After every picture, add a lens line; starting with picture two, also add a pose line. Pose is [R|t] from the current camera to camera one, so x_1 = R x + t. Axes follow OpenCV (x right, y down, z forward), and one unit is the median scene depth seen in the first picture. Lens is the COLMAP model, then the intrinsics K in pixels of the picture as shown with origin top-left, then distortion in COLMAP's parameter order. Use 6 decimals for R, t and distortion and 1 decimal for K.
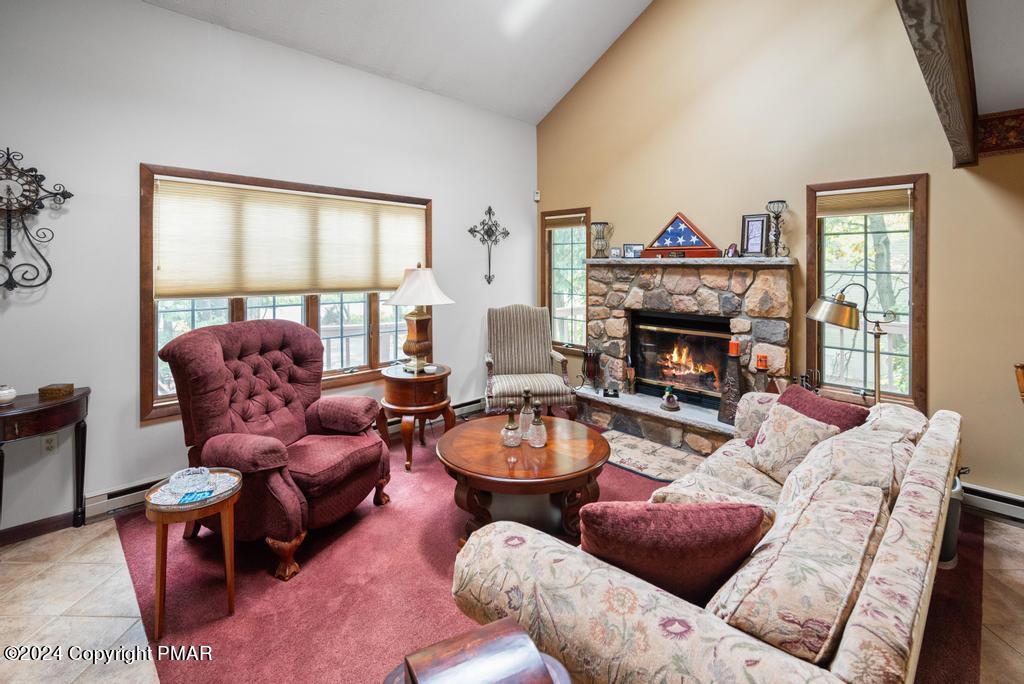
lens RADIAL K [[452.6, 0, 520.0], [0, 452.6, 270.4], [0, 0, 1]] dist [-0.000758, -0.000751]
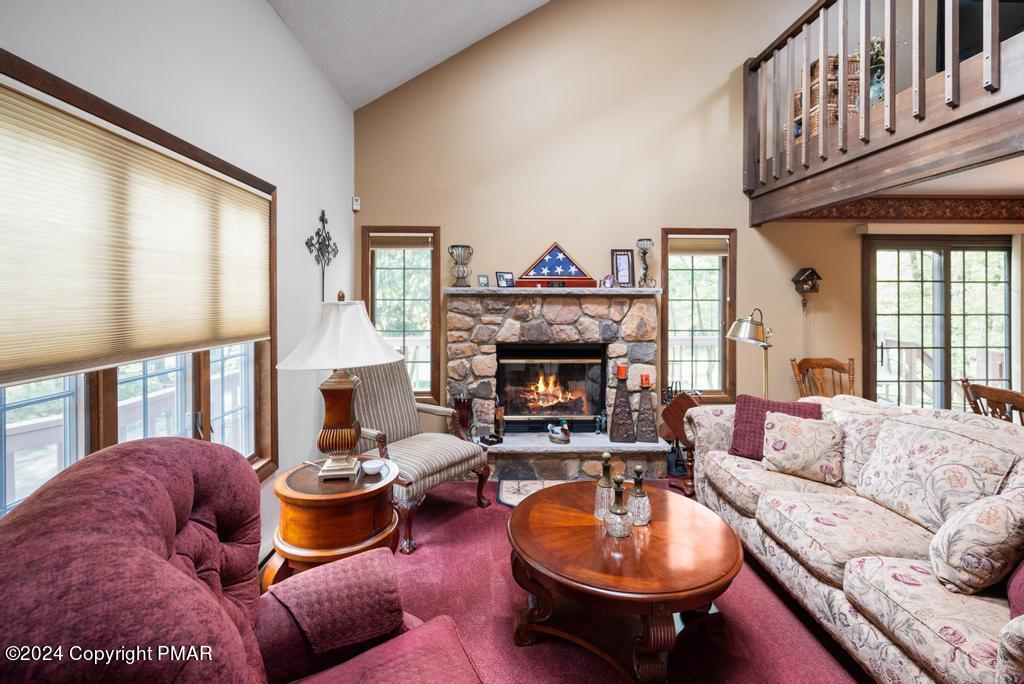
lens RADIAL K [[452.6, 0, 505.0], [0, 452.6, 298.5], [0, 0, 1]] dist [-0.000758, -0.000751]
pose [[0.702984, -0.007313, 0.711168, -0.426372], [0.009979, 0.999950, 0.000418, -0.005194], [-0.711135, 0.006803, 0.703022, 0.374899]]
